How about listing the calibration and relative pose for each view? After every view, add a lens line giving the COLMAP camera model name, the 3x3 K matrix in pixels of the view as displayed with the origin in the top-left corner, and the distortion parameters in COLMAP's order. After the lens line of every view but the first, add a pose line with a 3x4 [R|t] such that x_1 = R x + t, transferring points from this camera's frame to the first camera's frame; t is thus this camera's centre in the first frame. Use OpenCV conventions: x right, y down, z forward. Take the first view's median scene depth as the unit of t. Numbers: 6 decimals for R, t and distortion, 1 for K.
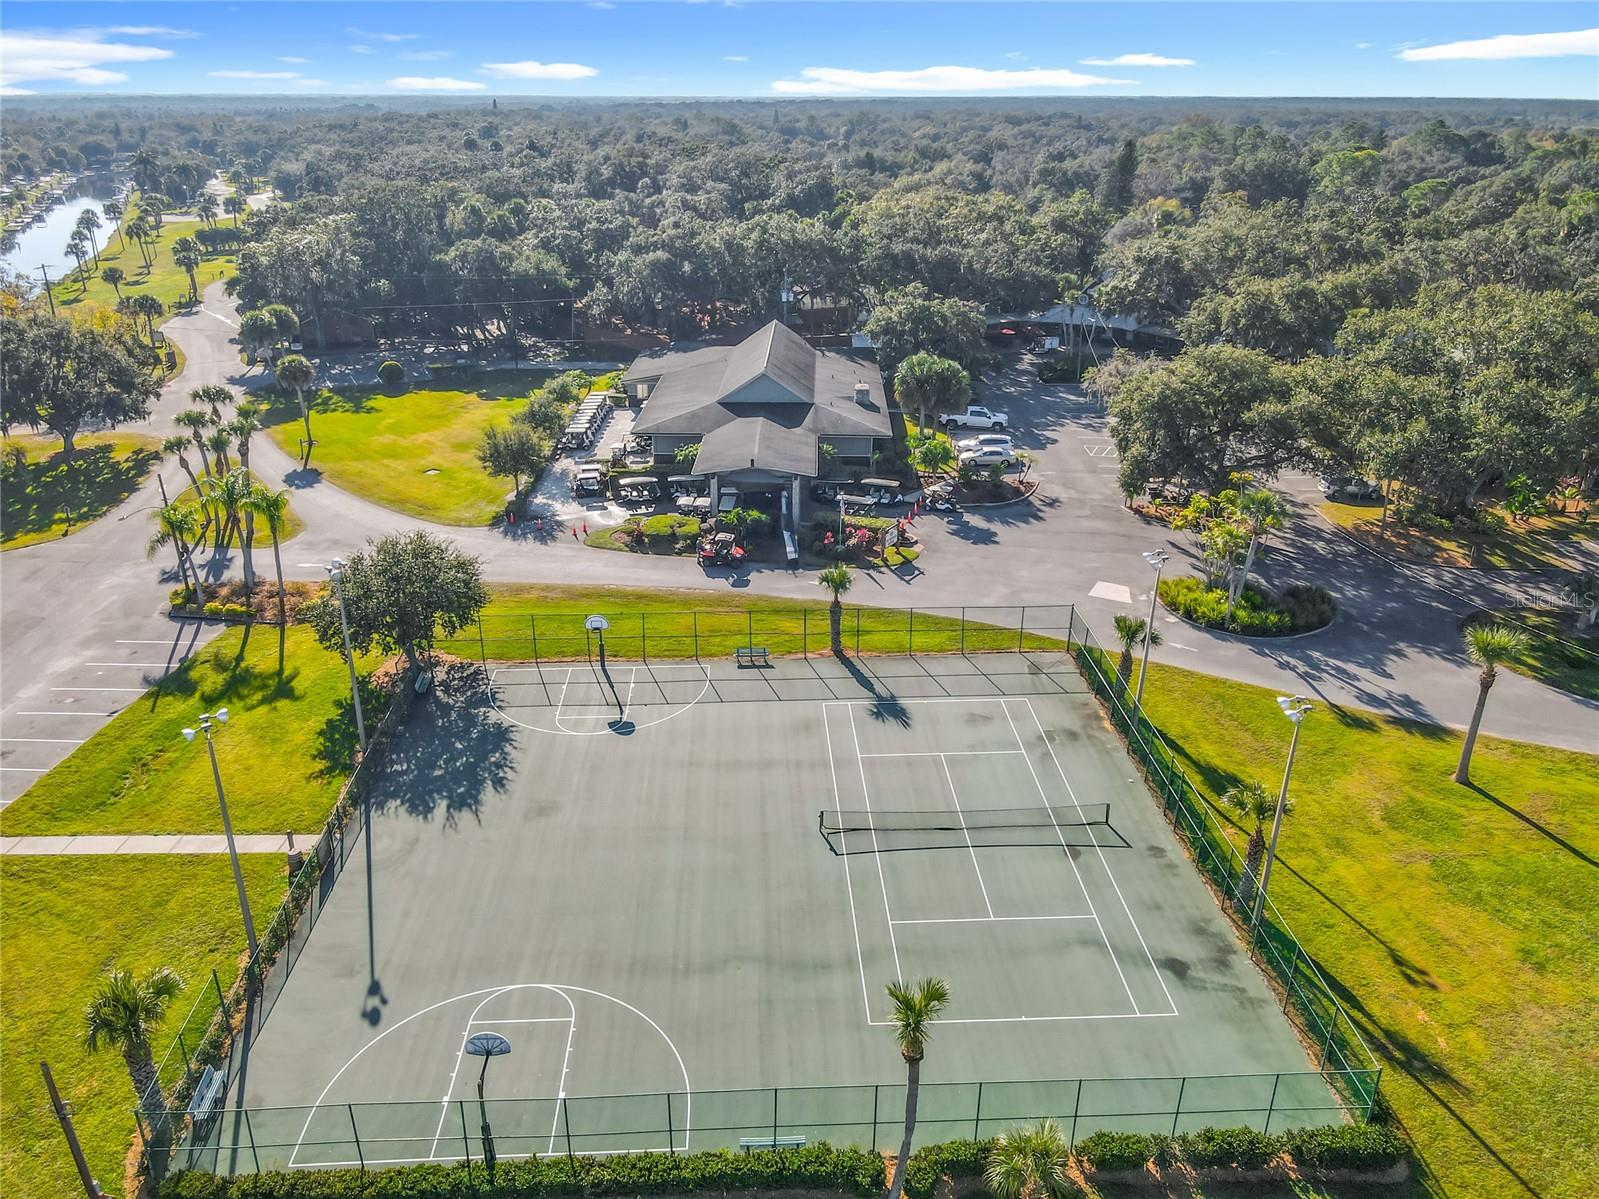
lens RADIAL K [[1134.9, 0, 802.0], [0, 1134.9, 598.7], [0, 0, 1]] dist [-0.006834, -0.001955]
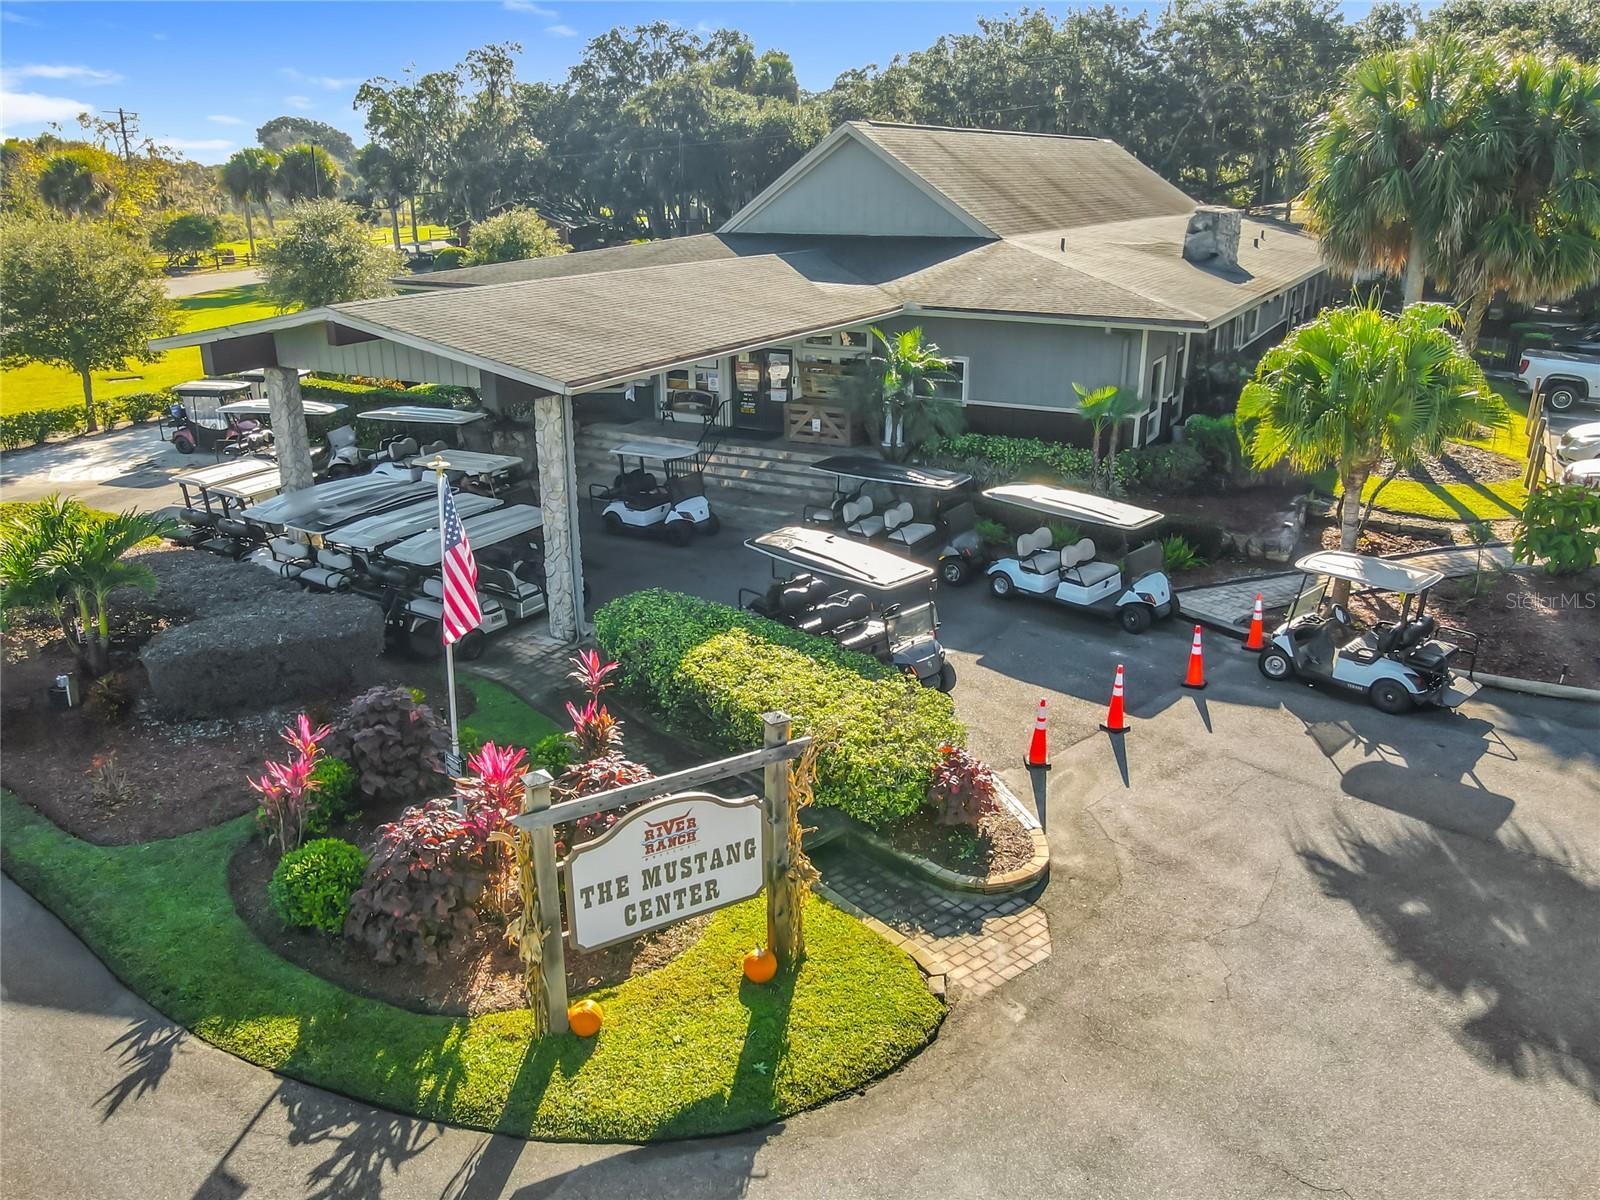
lens RADIAL K [[1135.6, 0, 795.7], [0, 1135.6, 590.3], [0, 0, 1]] dist [-0.006834, -0.001955]
pose [[0.873462, 0.154544, -0.461715, 0.126426], [-0.182072, 0.983165, -0.015357, -0.074812], [0.451569, 0.097479, 0.886895, 0.800640]]
